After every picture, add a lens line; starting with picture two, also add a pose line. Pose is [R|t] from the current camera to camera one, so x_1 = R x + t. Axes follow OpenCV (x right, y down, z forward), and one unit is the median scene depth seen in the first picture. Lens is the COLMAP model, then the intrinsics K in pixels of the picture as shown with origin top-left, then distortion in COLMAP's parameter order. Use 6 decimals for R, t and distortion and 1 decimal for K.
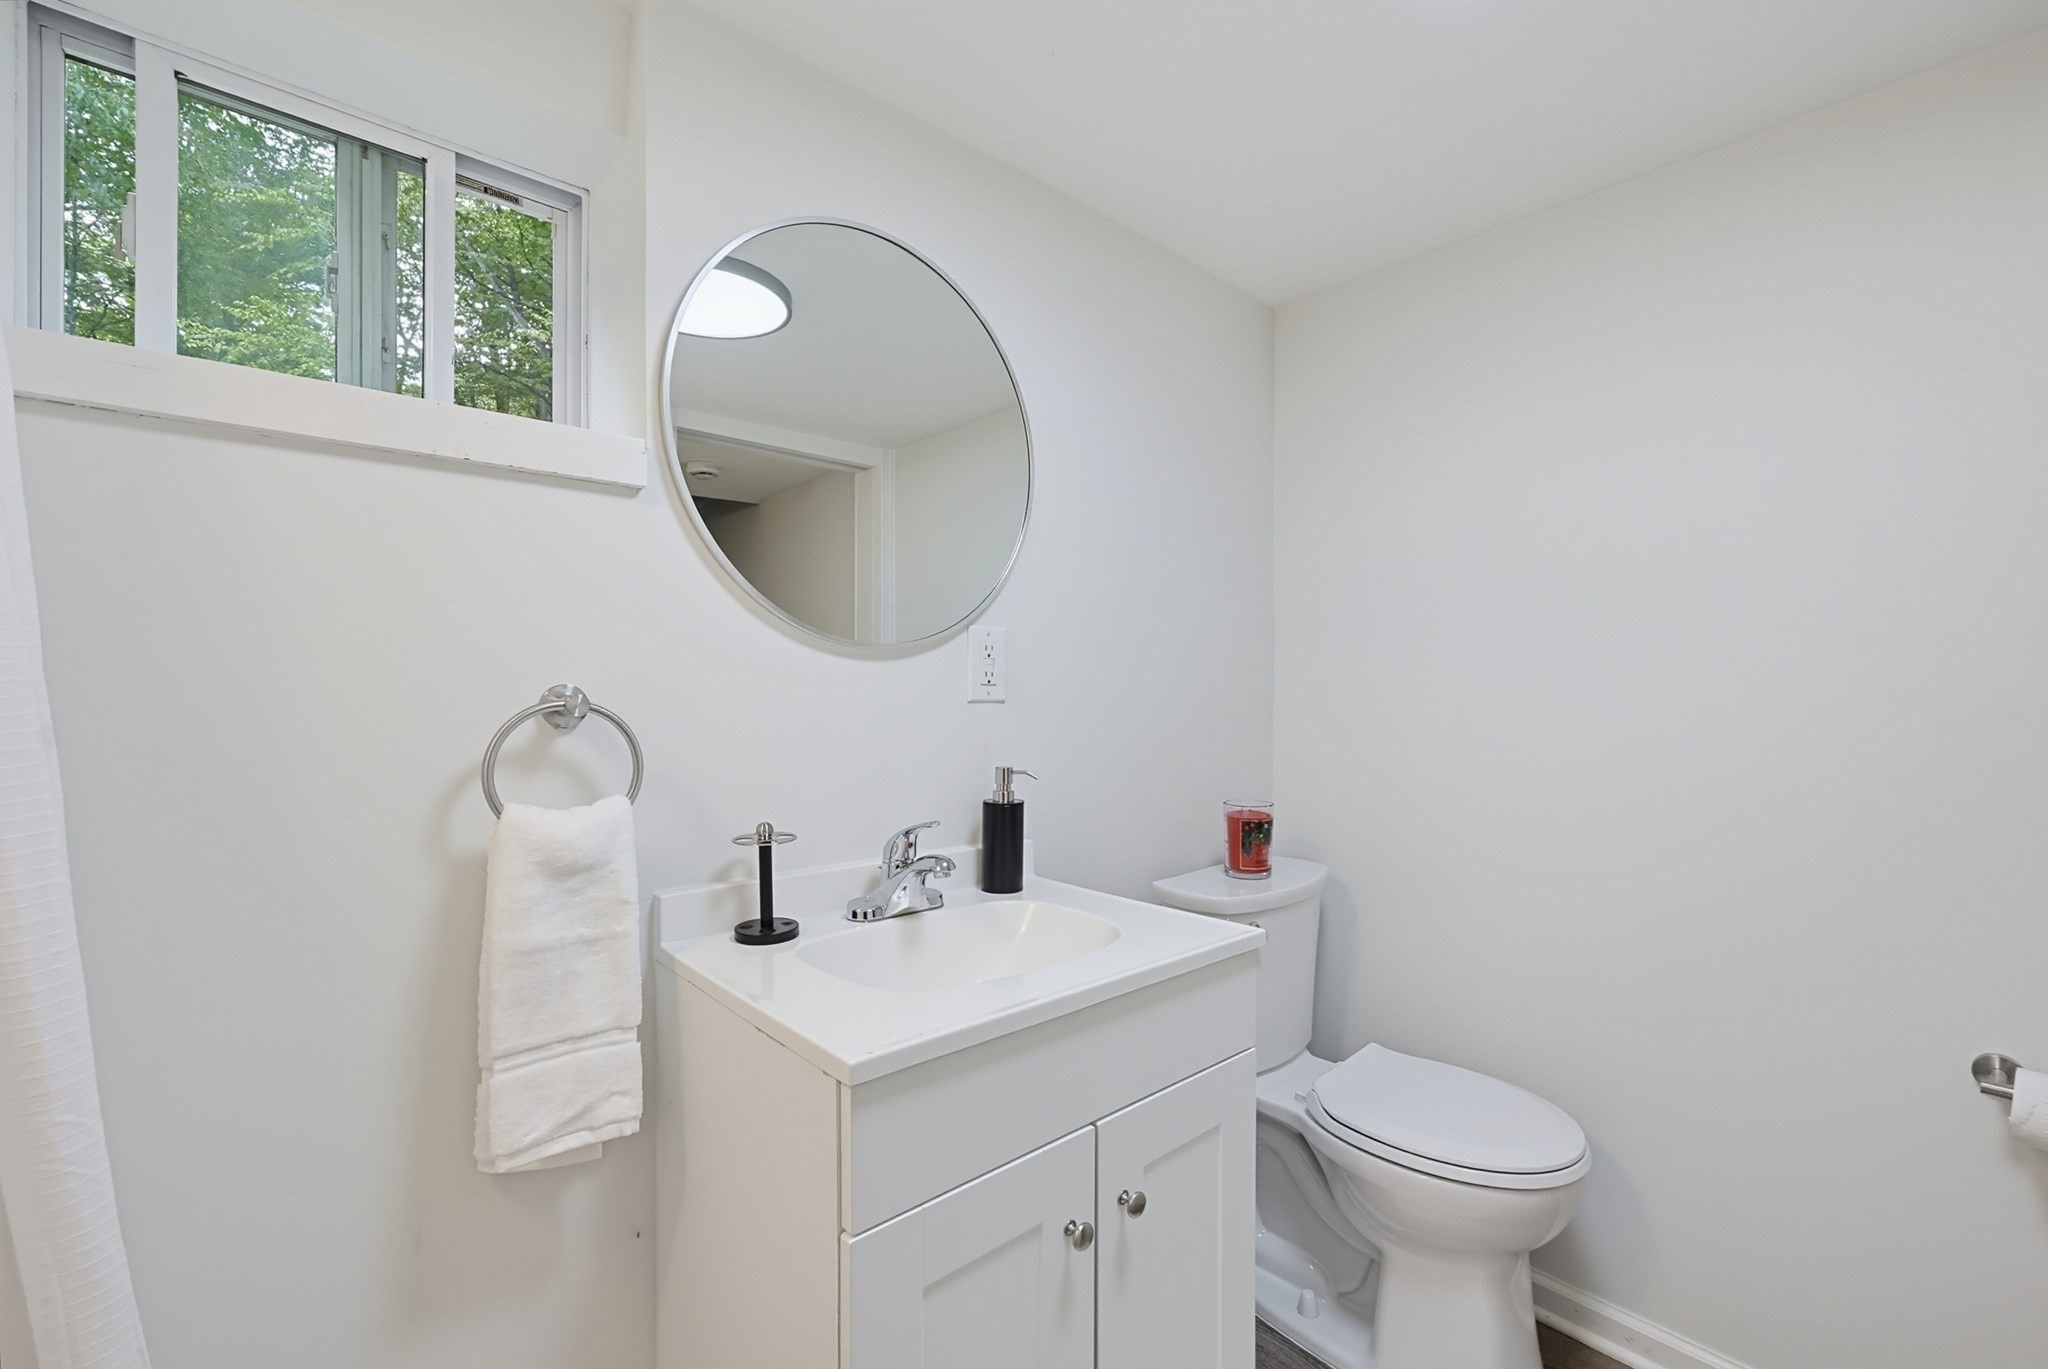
lens RADIAL K [[887.7, 0, 1022.7], [0, 887.7, 704.2], [0, 0, 1]] dist [0.000373, -0.000016]
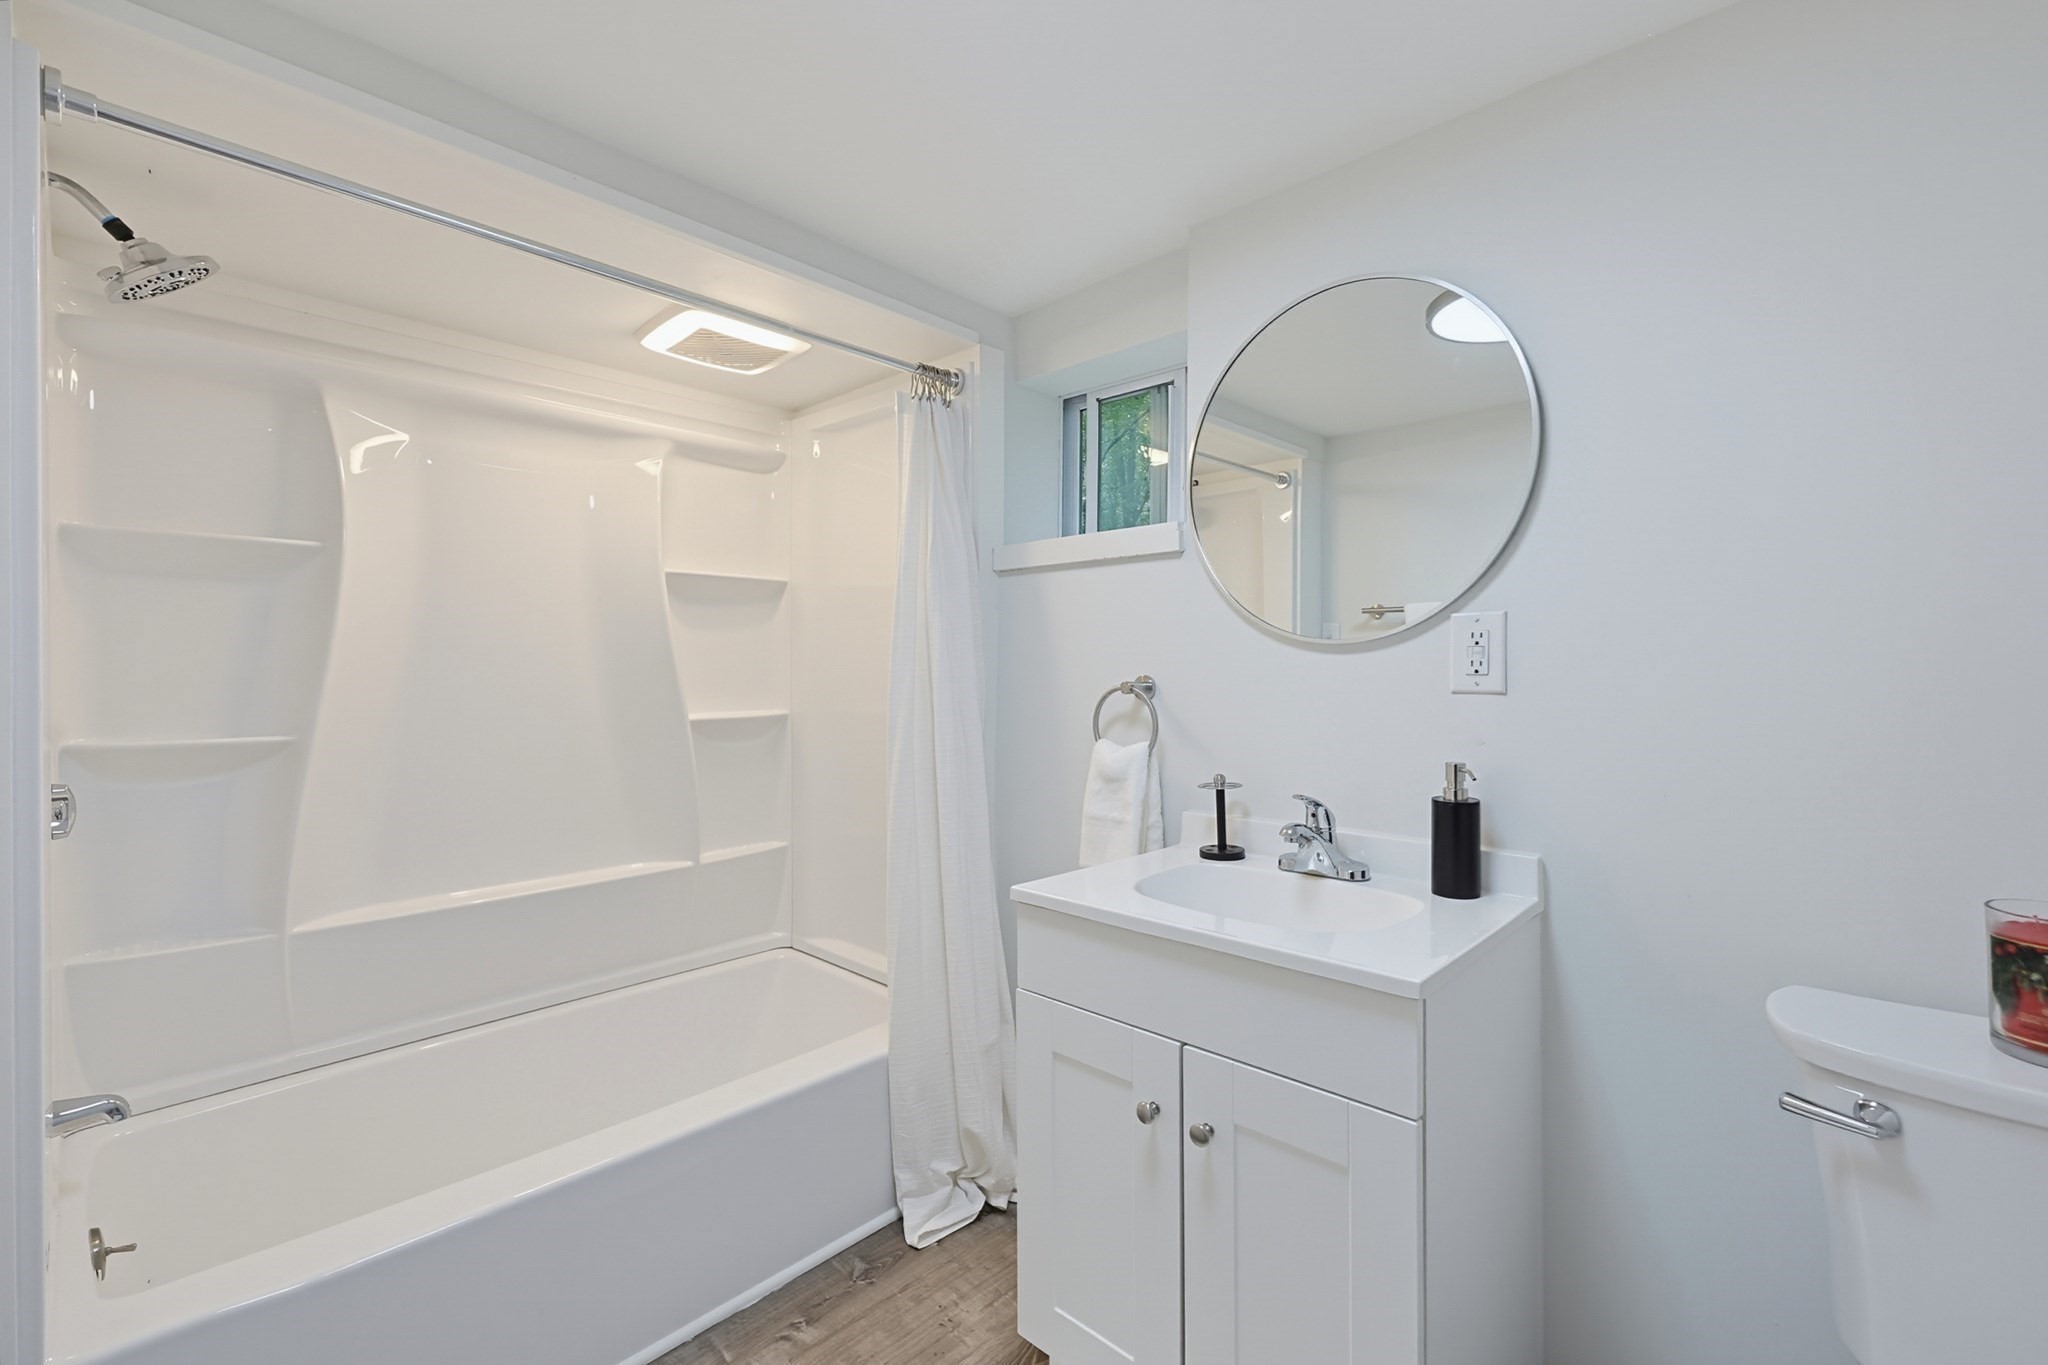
lens RADIAL K [[857.8, 0, 1024.0], [0, 857.8, 682.5], [0, 0, 1]] dist [0.000019, 0.000008]
pose [[0.074883, 0.012938, -0.997108, 0.950030], [-0.013536, 0.999837, 0.011957, -0.021269], [0.997100, 0.012602, 0.075046, 0.543835]]
